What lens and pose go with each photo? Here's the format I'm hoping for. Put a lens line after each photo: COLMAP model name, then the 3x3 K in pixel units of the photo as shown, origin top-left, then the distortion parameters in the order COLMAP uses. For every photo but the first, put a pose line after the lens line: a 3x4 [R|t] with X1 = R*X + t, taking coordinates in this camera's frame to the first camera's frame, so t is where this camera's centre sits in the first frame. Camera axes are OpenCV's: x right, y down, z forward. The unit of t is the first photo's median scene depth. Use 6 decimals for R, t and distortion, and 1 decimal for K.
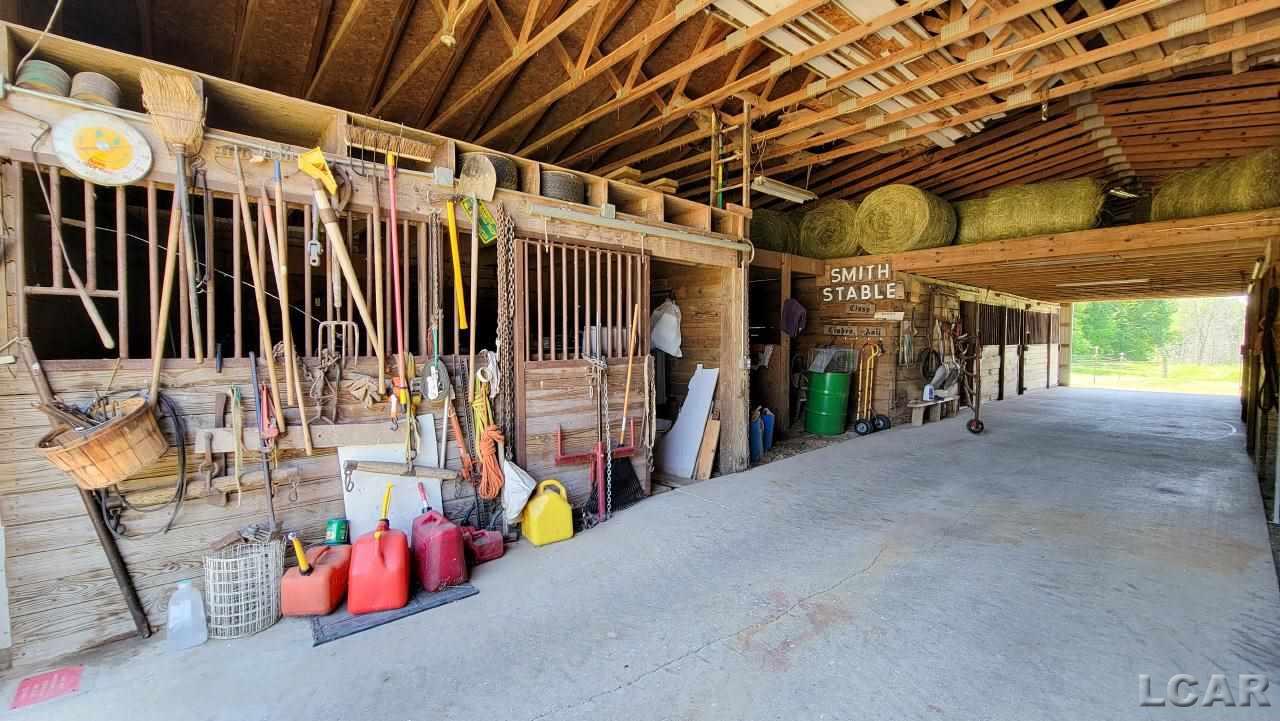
lens RADIAL K [[527.8, 0, 638.5], [0, 527.8, 360.3], [0, 0, 1]] dist [-0.002178, 0.000057]
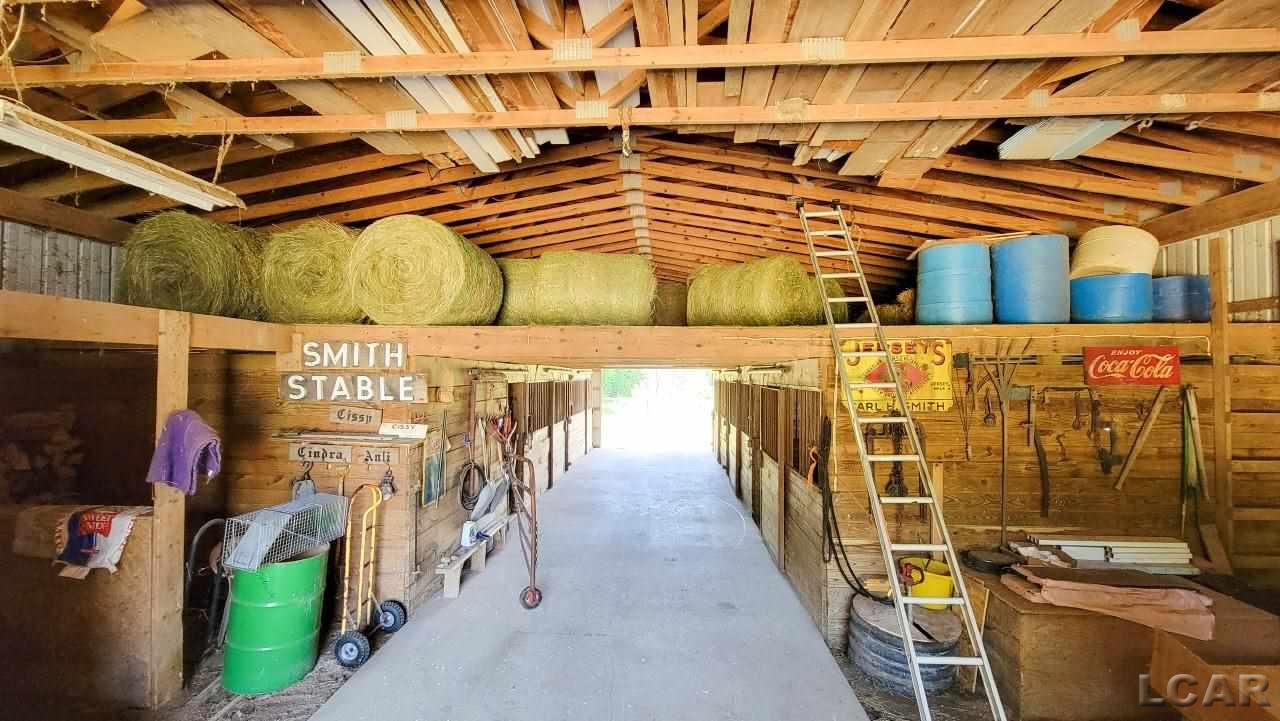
lens RADIAL K [[523.6, 0, 641.0], [0, 523.6, 362.6], [0, 0, 1]] dist [-0.001650, -0.000170]
pose [[0.699860, 0.018556, 0.714039, 0.241576], [0.024610, 0.998443, -0.050068, -0.125566], [-0.713856, 0.052613, 0.698313, 0.395992]]
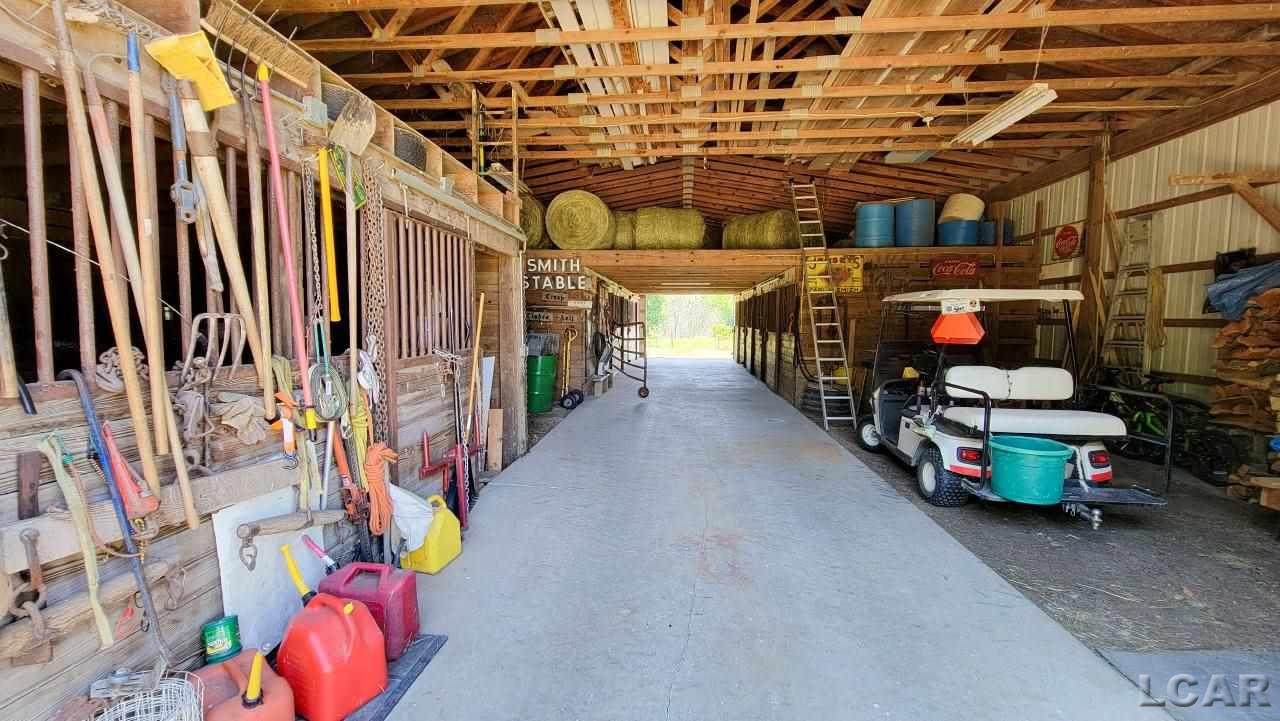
lens RADIAL K [[527.8, 0, 638.5], [0, 527.8, 360.3], [0, 0, 1]] dist [-0.002178, 0.000057]
pose [[0.722652, -0.049722, 0.689422, -0.242125], [0.023298, 0.998595, 0.047599, -0.013643], [-0.690820, -0.018335, 0.722795, 0.069329]]
